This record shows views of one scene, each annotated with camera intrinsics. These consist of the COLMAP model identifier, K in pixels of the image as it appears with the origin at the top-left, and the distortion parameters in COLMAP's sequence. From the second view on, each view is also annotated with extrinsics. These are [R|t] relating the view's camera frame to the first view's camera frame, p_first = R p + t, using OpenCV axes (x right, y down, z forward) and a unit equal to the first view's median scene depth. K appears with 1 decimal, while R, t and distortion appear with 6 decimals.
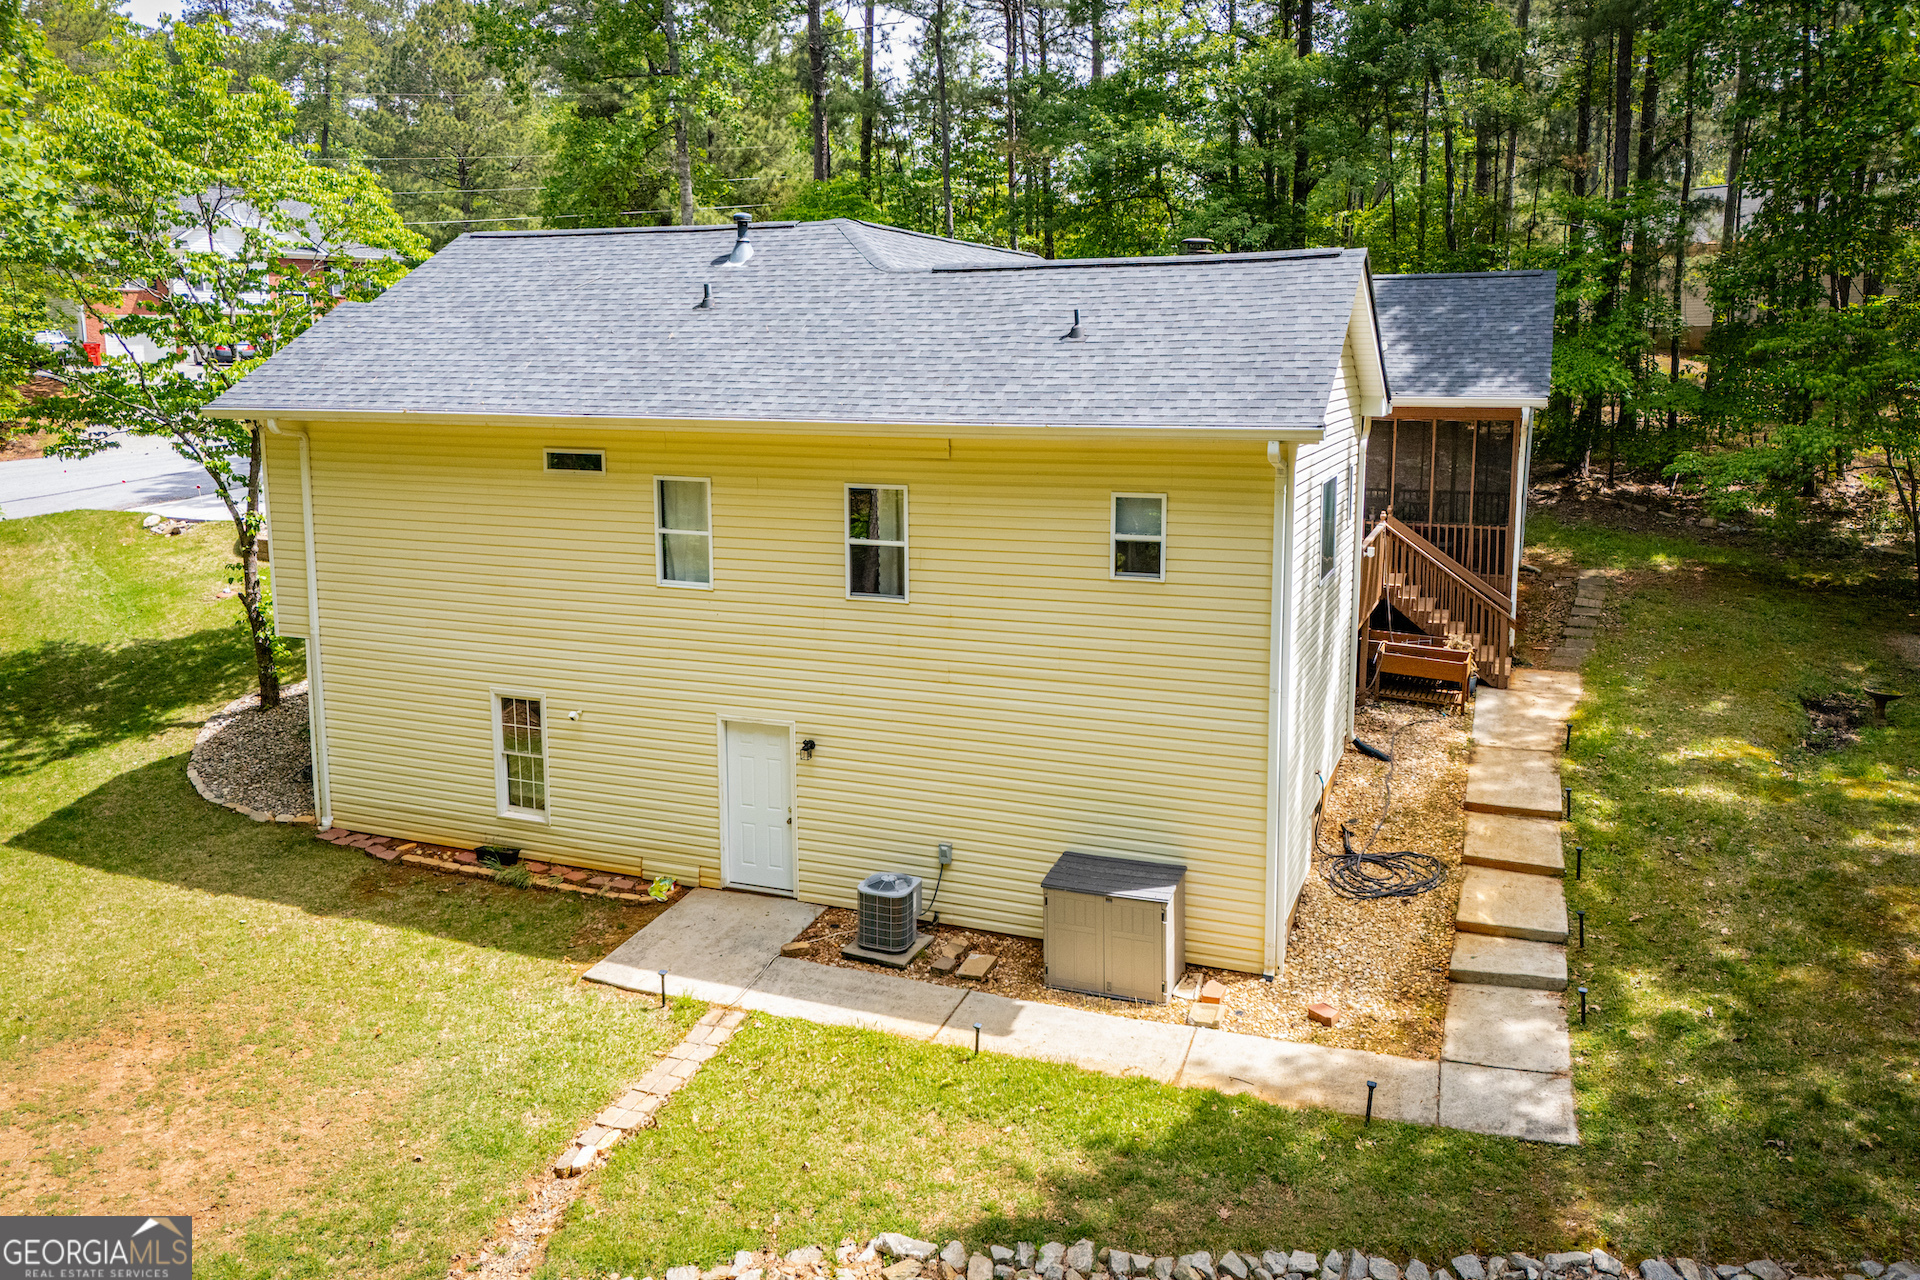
lens RADIAL K [[1426.0, 0, 960.5], [0, 1426.0, 551.2], [0, 0, 1]] dist [0.075538, -0.085314]
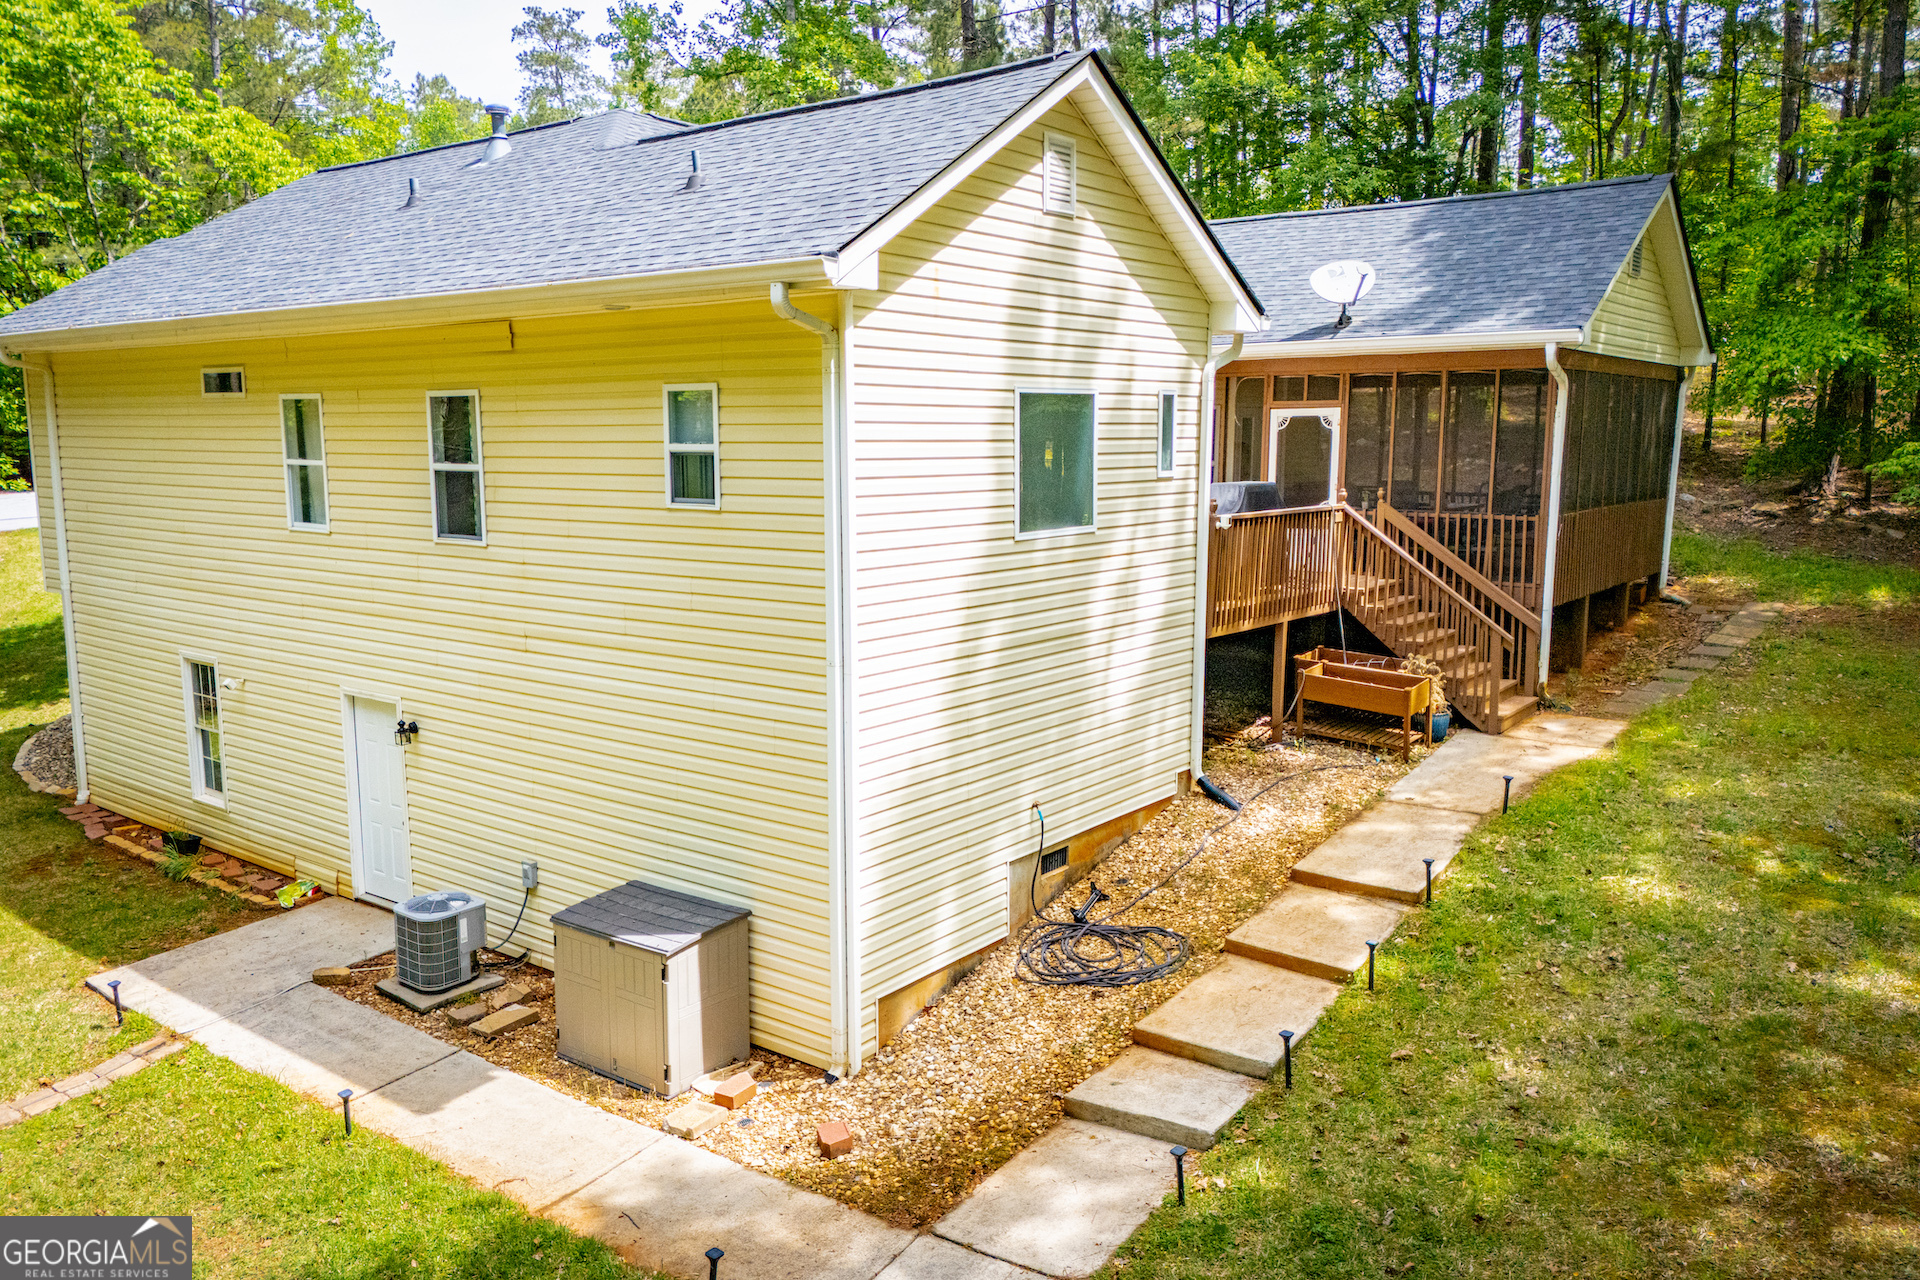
lens RADIAL K [[1419.8, 0, 960.0], [0, 1419.8, 640.0], [0, 0, 1]] dist [0.059007, -0.049514]
pose [[0.963172, 0.040734, -0.265784, 0.395857], [-0.038862, 0.999169, 0.012302, 0.064418], [0.266064, -0.001520, 0.963954, 0.307338]]
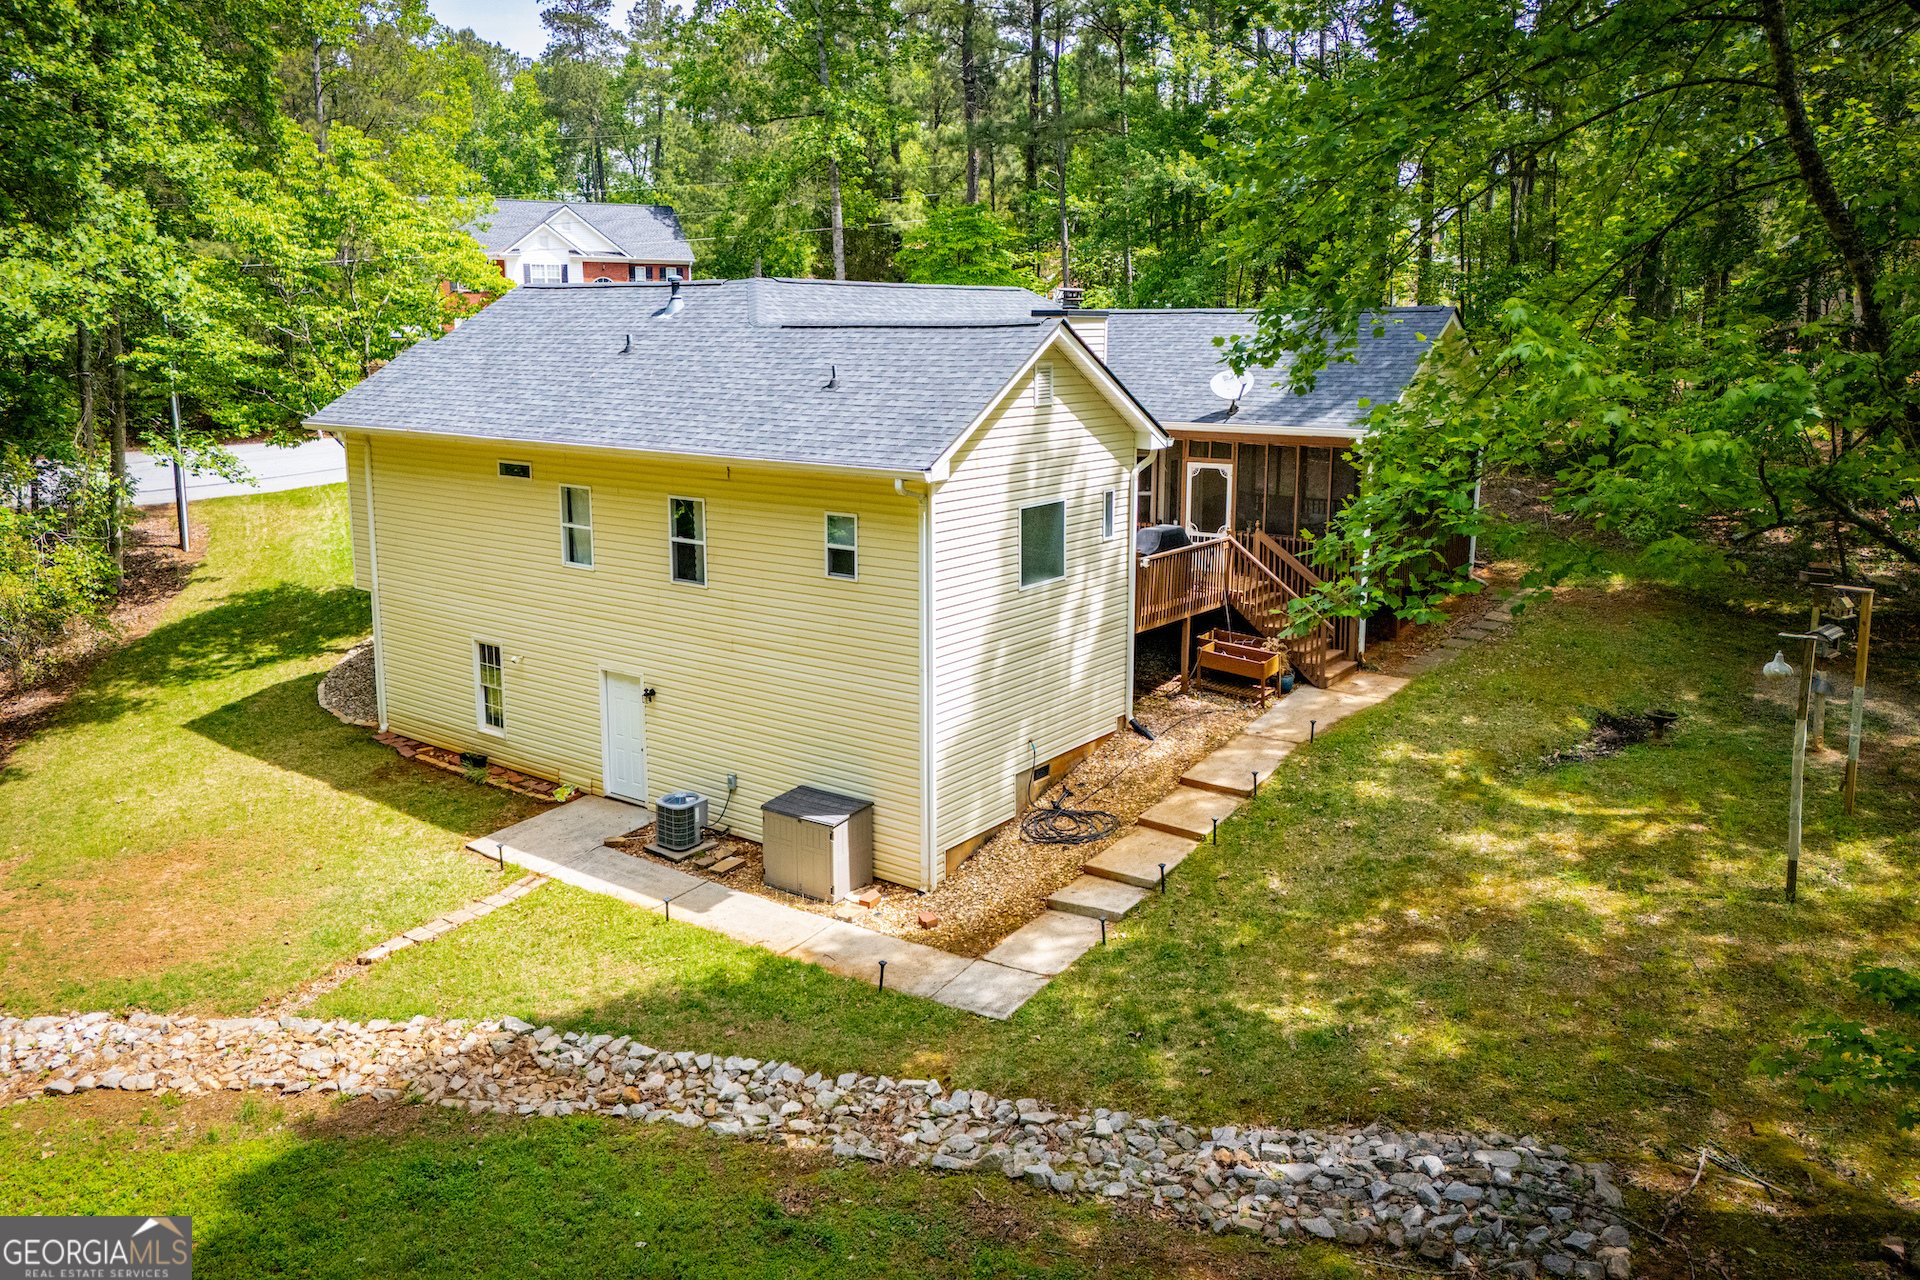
lens RADIAL K [[1426.0, 0, 960.5], [0, 1426.0, 551.2], [0, 0, 1]] dist [0.075538, -0.085314]
pose [[0.966103, 0.042410, -0.254649, 0.494509], [-0.037332, 0.998997, 0.024742, -0.036985], [0.255443, -0.014397, 0.966717, -0.198473]]
